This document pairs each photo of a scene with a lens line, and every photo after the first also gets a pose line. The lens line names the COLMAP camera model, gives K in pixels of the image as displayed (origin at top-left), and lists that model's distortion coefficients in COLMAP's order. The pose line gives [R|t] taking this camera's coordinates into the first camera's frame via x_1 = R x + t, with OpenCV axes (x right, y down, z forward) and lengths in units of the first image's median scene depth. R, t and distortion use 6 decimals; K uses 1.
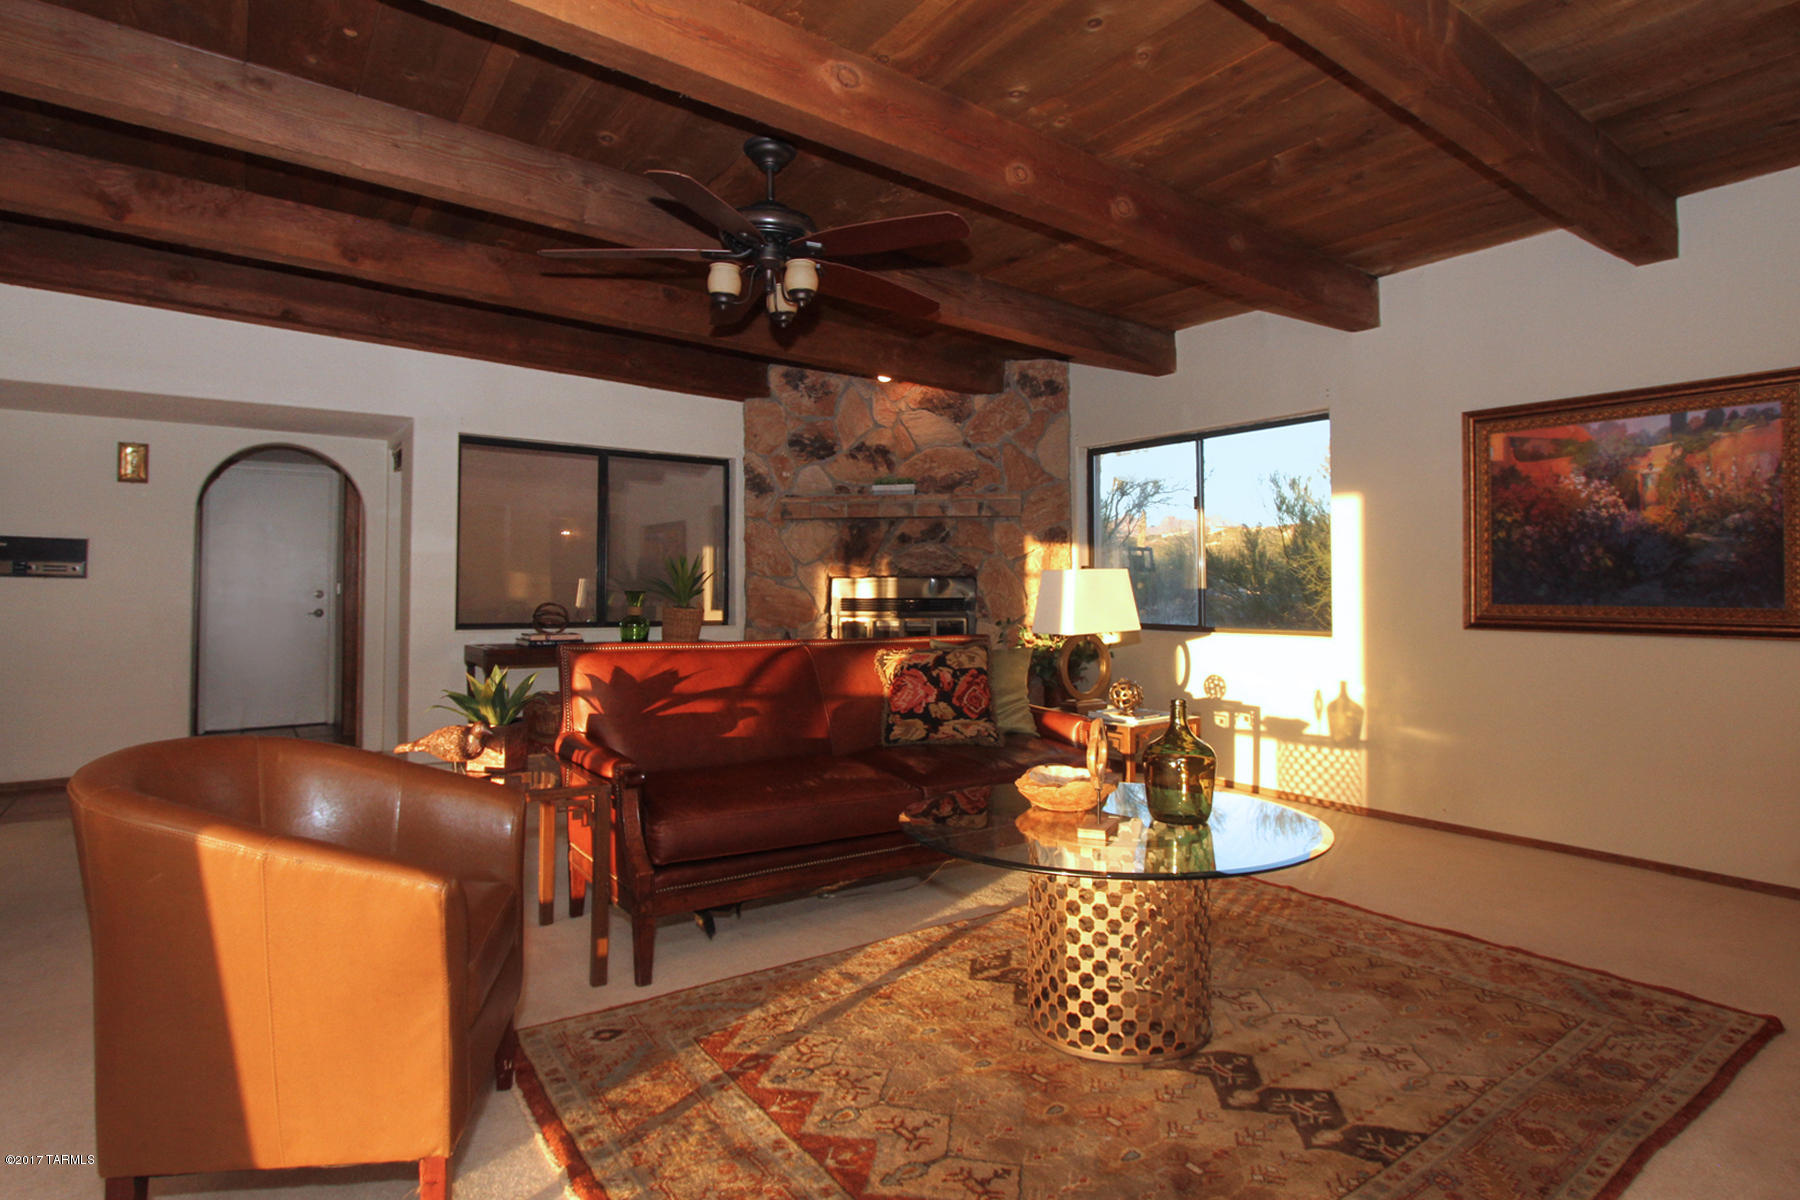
lens RADIAL K [[924.8, 0, 900.0], [0, 924.8, 600.0], [0, 0, 1]] dist [-0.002479, -0.001121]
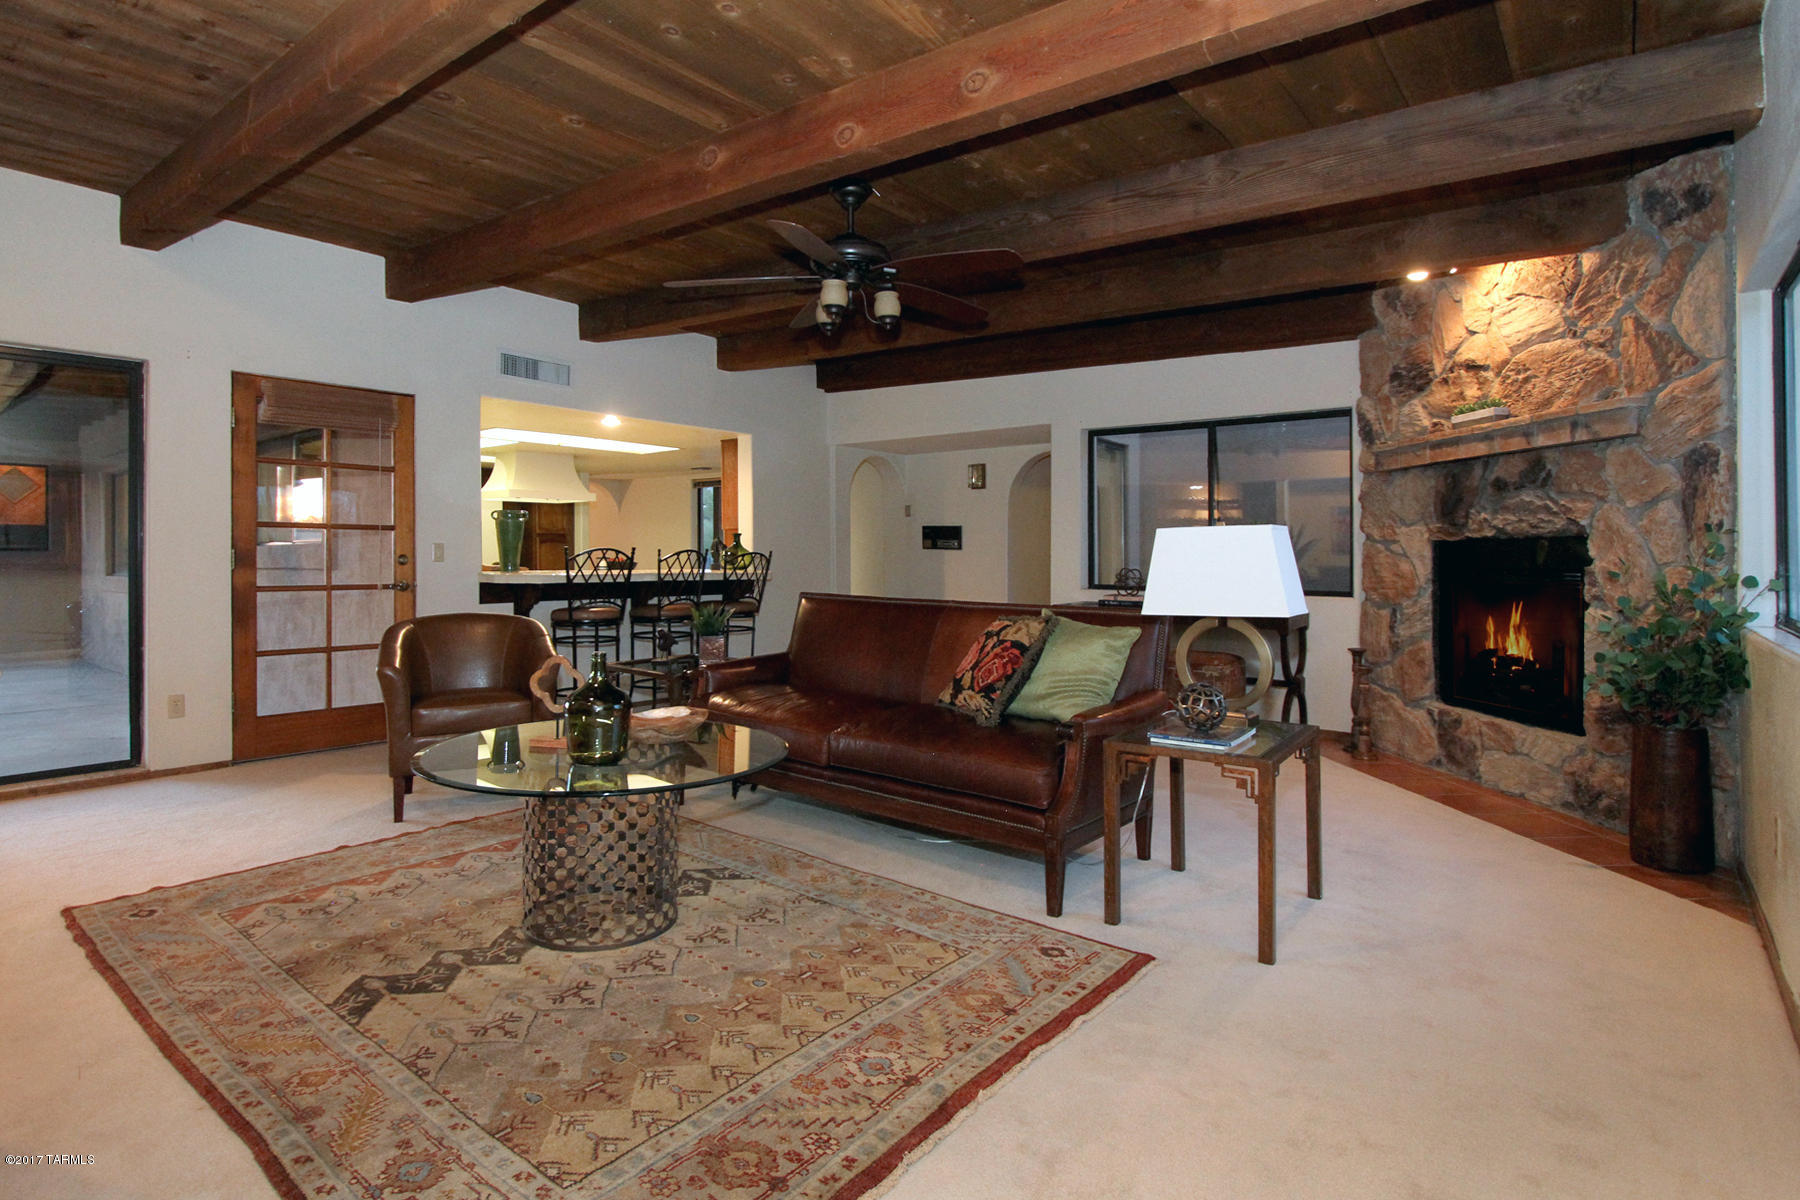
lens RADIAL K [[924.0, 0, 955.9], [0, 924.0, 556.8], [0, 0, 1]] dist [-0.005092, 0.000192]
pose [[0.298972, 0.001723, -0.954260, 0.624912], [-0.021725, 0.999751, -0.005001, 0.000132], [0.954014, 0.022226, 0.298936, 0.455180]]
